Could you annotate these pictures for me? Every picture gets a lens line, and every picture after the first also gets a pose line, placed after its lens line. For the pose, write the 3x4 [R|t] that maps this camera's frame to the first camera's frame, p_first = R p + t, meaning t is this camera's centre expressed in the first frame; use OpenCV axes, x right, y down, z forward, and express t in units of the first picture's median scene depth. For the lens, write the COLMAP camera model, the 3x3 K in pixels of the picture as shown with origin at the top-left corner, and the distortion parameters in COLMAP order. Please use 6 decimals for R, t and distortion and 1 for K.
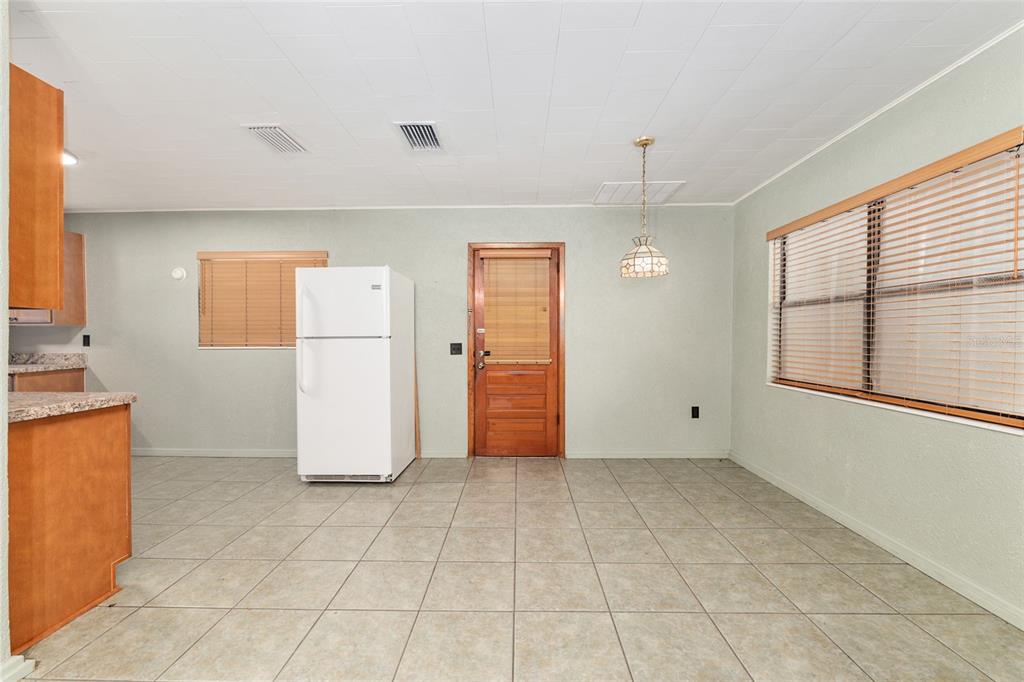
lens RADIAL K [[430.8, 0, 510.9], [0, 430.8, 342.7], [0, 0, 1]] dist [-0.009334, 0.000009]
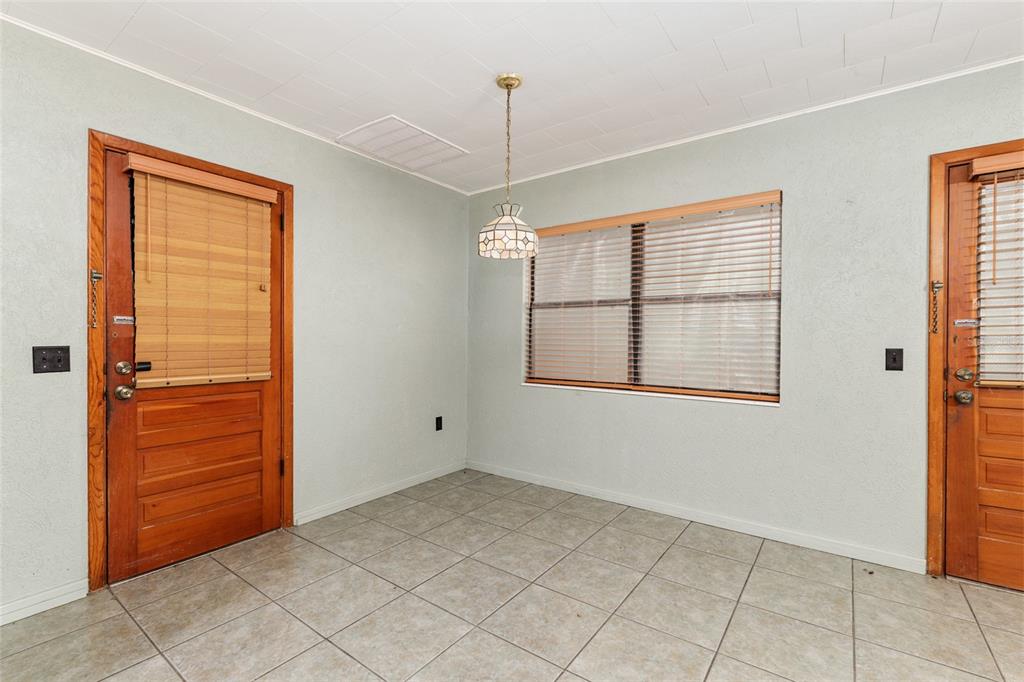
lens RADIAL K [[454.1, 0, 508.0], [0, 454.1, 343.1], [0, 0, 1]] dist [-0.000802, -0.001051]
pose [[0.580074, -0.003702, 0.814555, -0.277042], [0.004906, 0.999987, 0.001052, -0.000636], [-0.814549, 0.003386, 0.580085, 0.417151]]
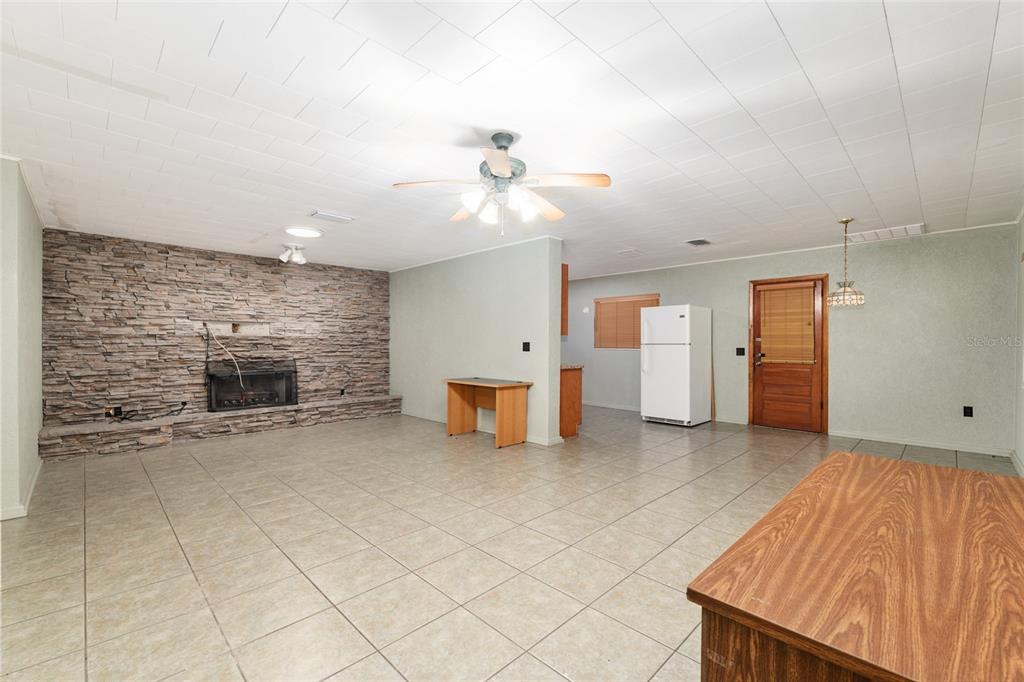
lens RADIAL K [[430.8, 0, 509.1], [0, 430.8, 343.5], [0, 0, 1]] dist [-0.009334, 0.000009]
pose [[0.715376, 0.005477, -0.698718, 0.407644], [-0.013208, 0.999897, -0.005686, 0.005775], [0.698614, 0.013296, 0.715375, -0.759943]]
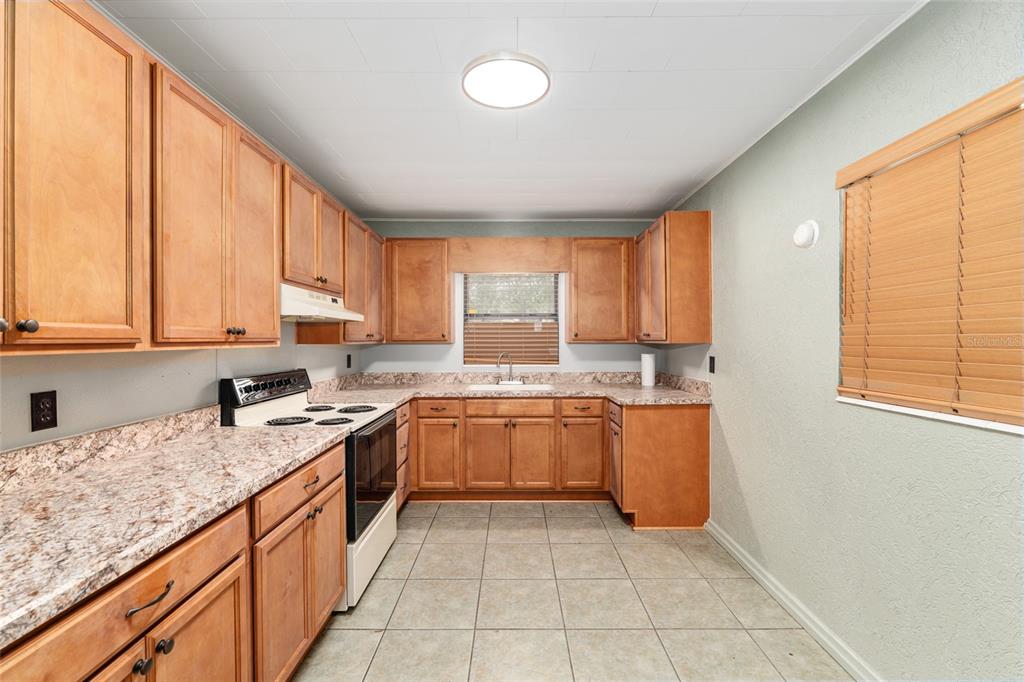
lens RADIAL K [[430.8, 0, 507.8], [0, 430.8, 344.5], [0, 0, 1]] dist [-0.009334, 0.000009]
pose [[0.007442, 0.011942, -0.999901, -0.367718], [-0.009426, 0.999885, 0.011872, -0.050419], [0.999928, 0.009336, 0.007553, 0.796016]]
